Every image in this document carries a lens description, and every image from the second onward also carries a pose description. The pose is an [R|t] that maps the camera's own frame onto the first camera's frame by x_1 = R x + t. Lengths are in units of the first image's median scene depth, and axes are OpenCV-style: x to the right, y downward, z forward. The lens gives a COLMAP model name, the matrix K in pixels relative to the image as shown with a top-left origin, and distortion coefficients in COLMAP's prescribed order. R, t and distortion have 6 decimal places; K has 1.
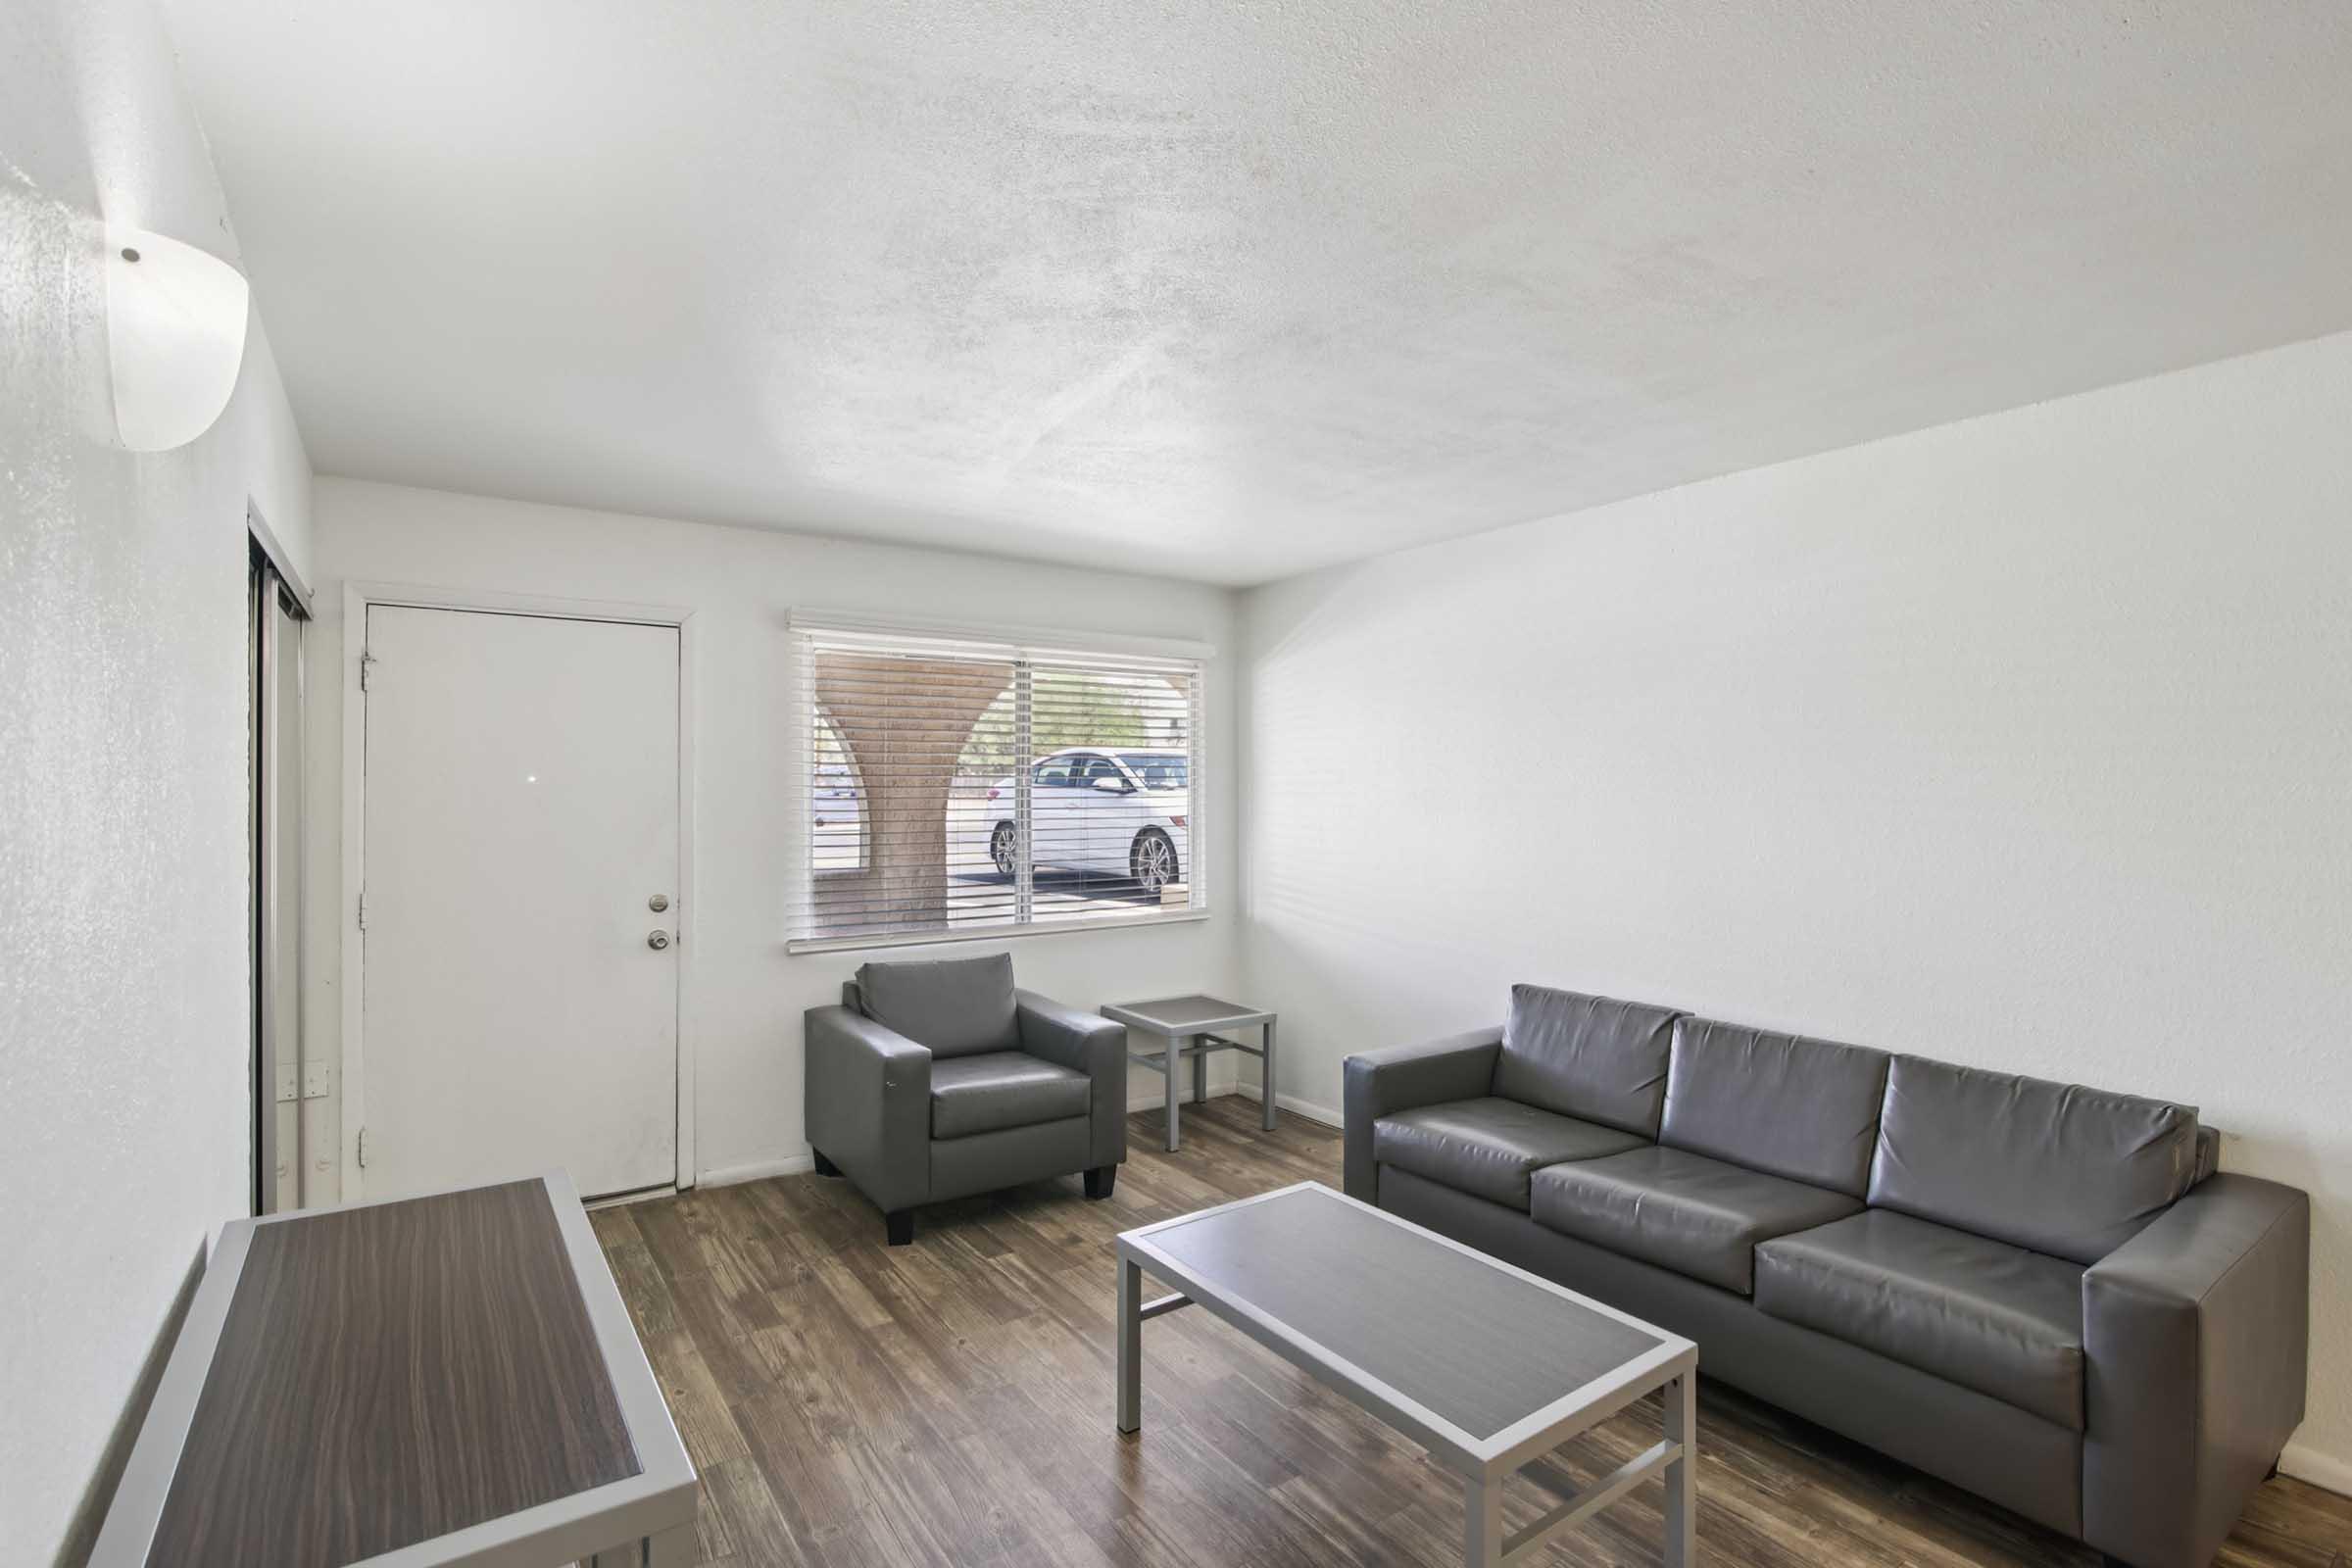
lens RADIAL K [[1088.3, 0, 1219.7], [0, 1088.3, 788.0], [0, 0, 1]] dist [-0.005194, 0.001129]
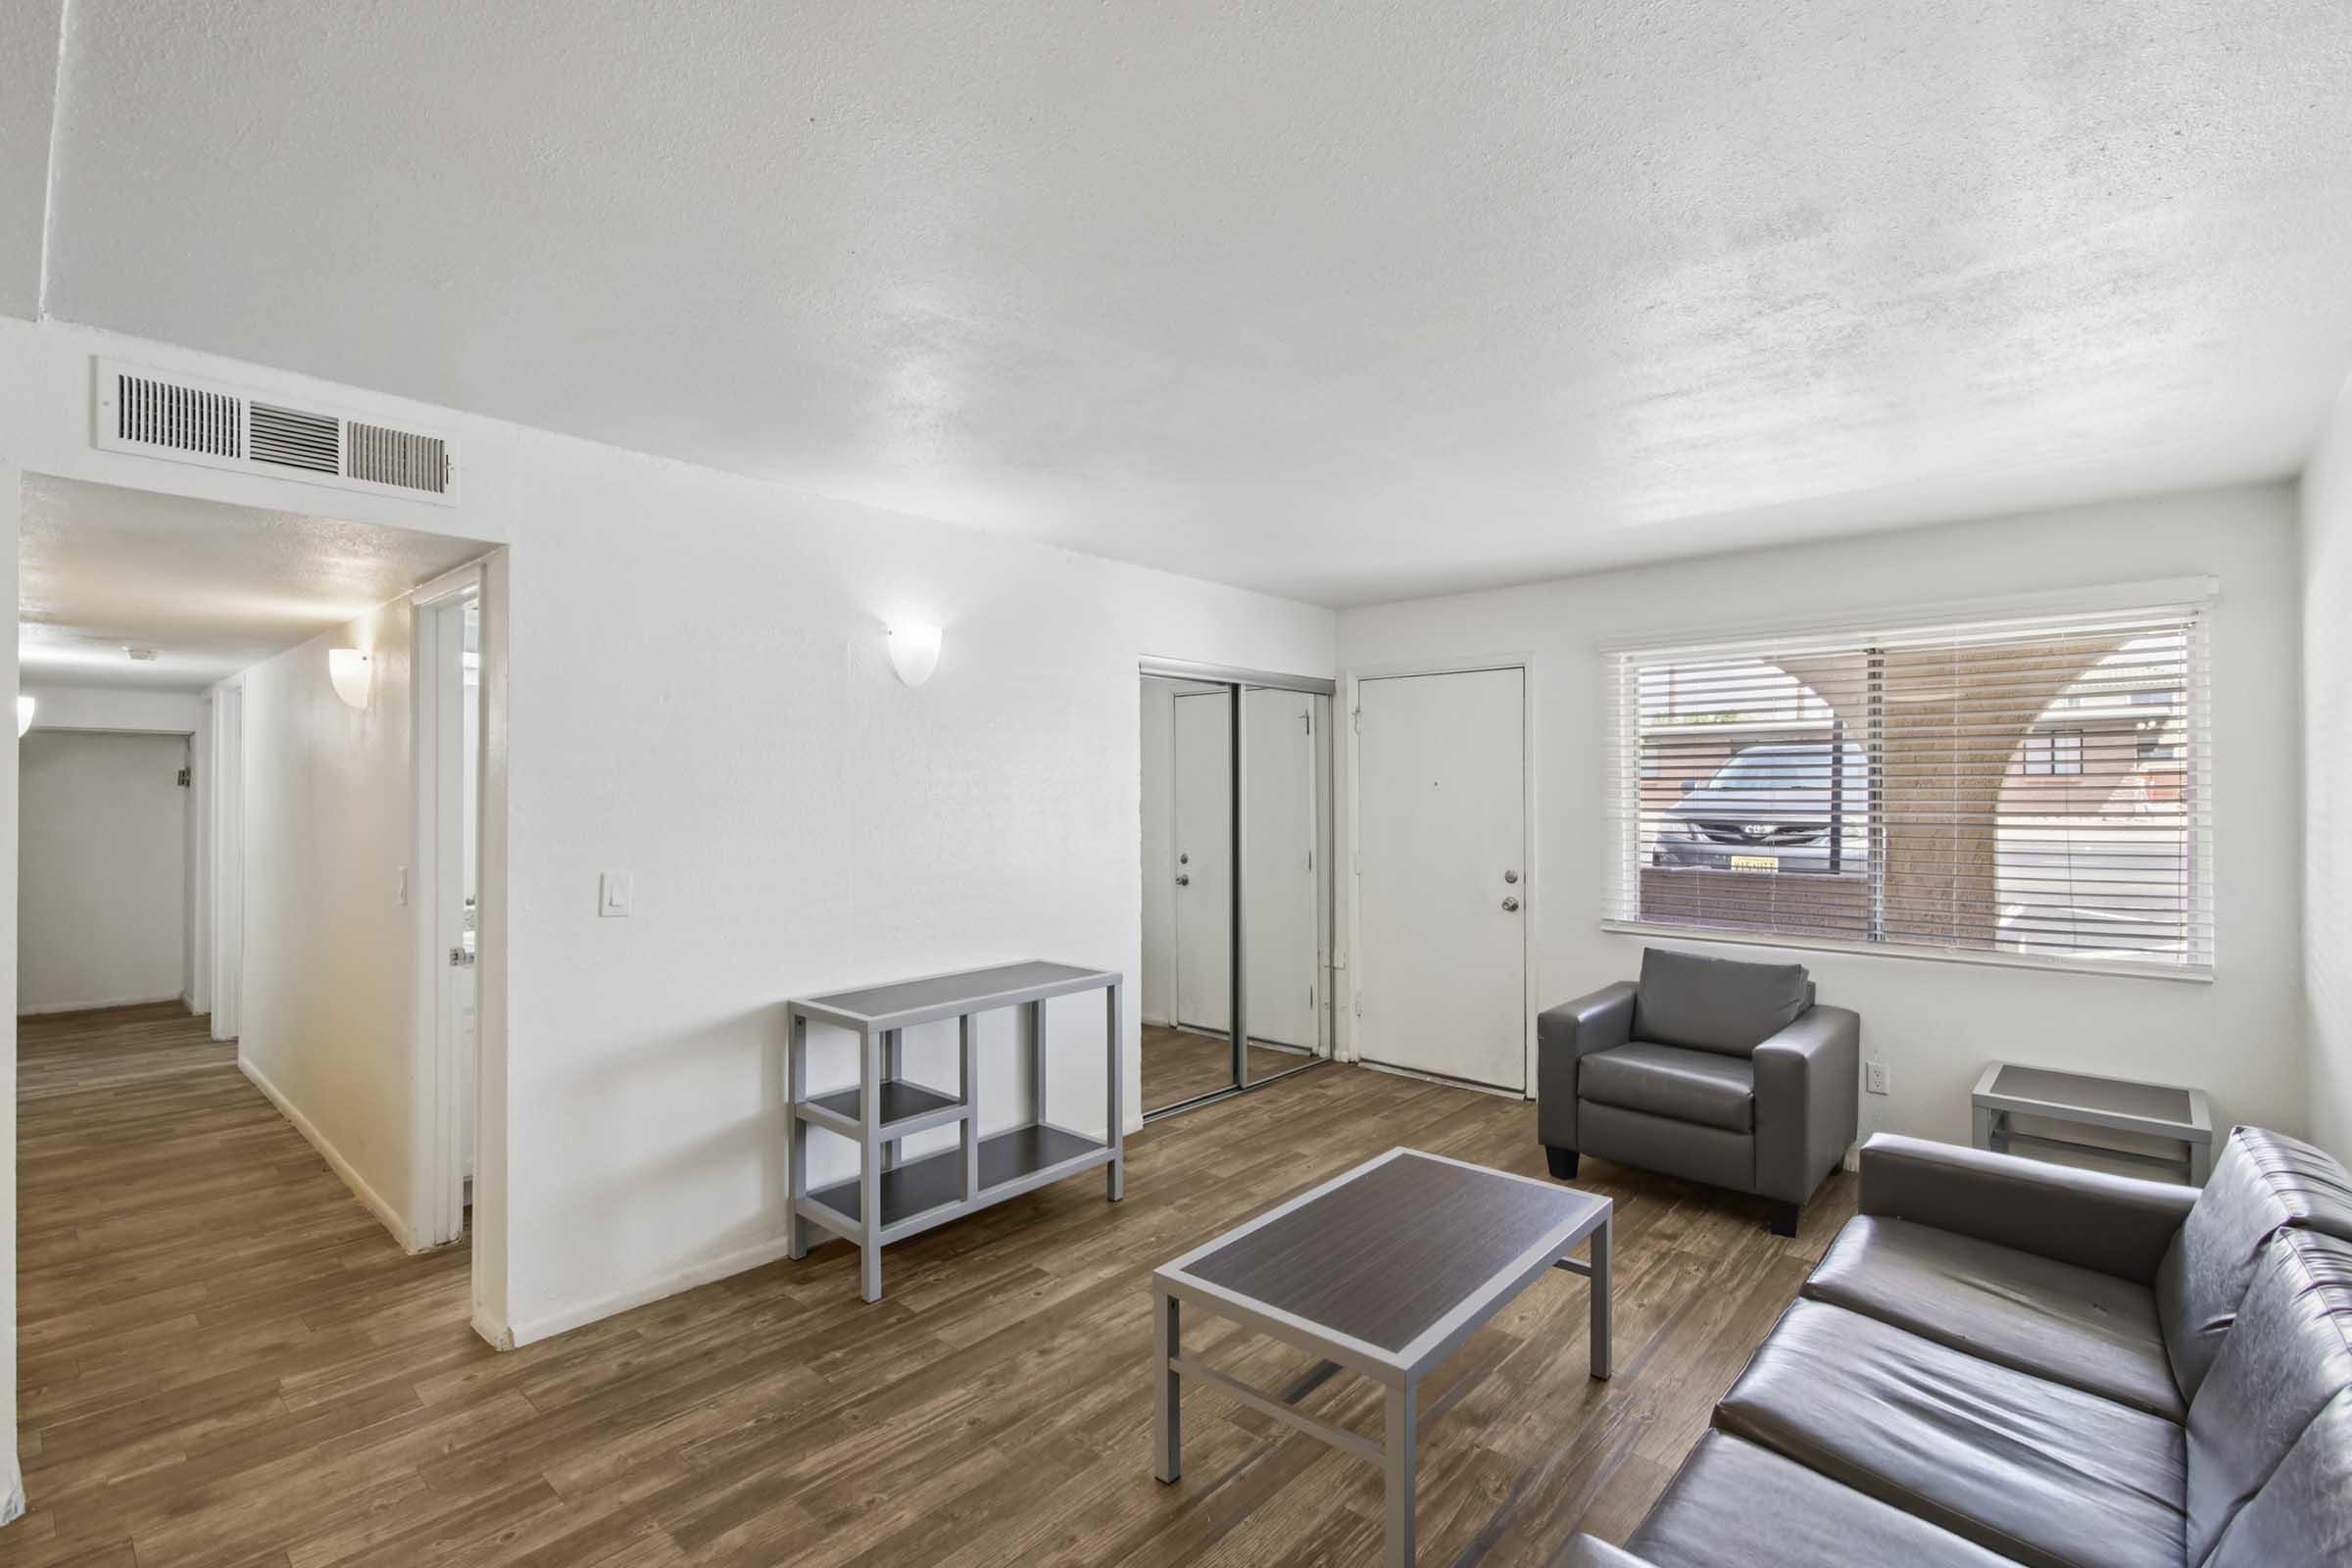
lens RADIAL K [[1088.3, 0, 1159.5], [0, 1088.3, 779.4], [0, 0, 1]] dist [-0.005194, 0.001129]
pose [[0.199858, -0.013250, -0.979735, 0.785136], [-0.007205, 0.999862, -0.014992, 0.011950], [0.979798, 0.010055, 0.199734, 0.344842]]
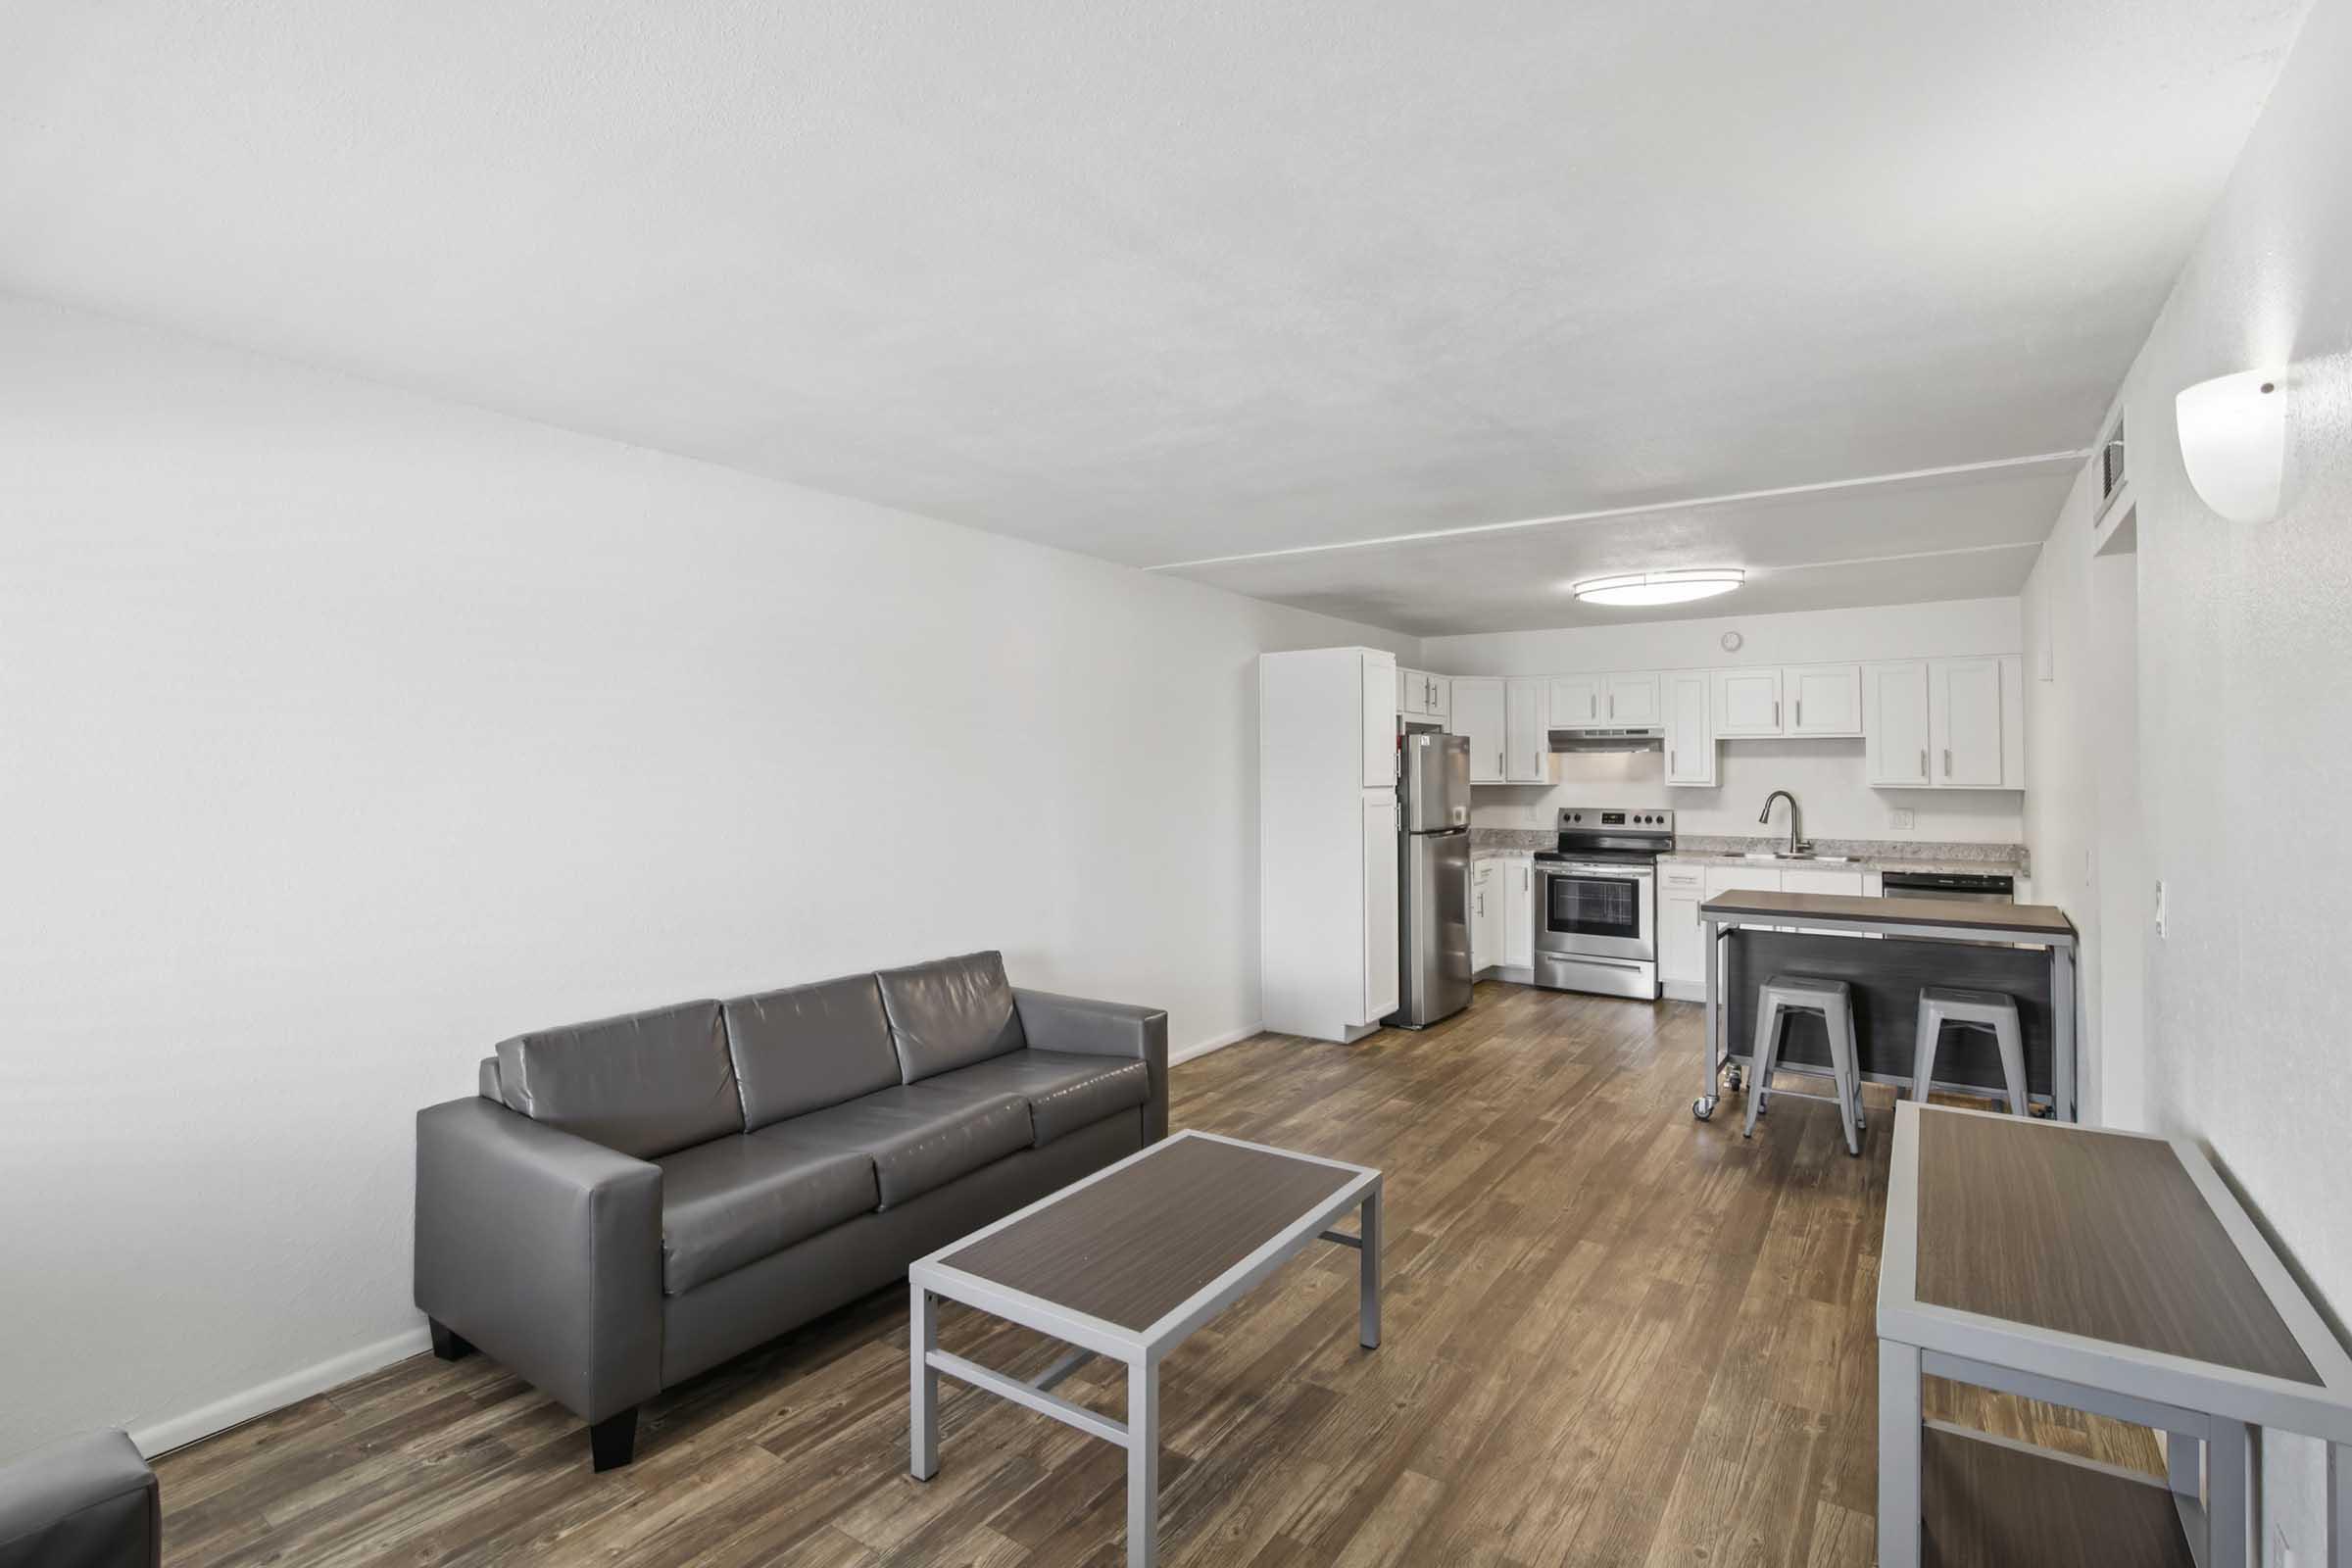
lens RADIAL K [[1109.2, 0, 1157.1], [0, 1109.2, 776.0], [0, 0, 1]] dist [-0.023833, 0.004329]
pose [[-0.306333, -0.007815, 0.951892, -0.619711], [0.009846, 0.999887, 0.011377, -0.001066], [-0.951873, 0.012858, -0.306222, 0.891152]]
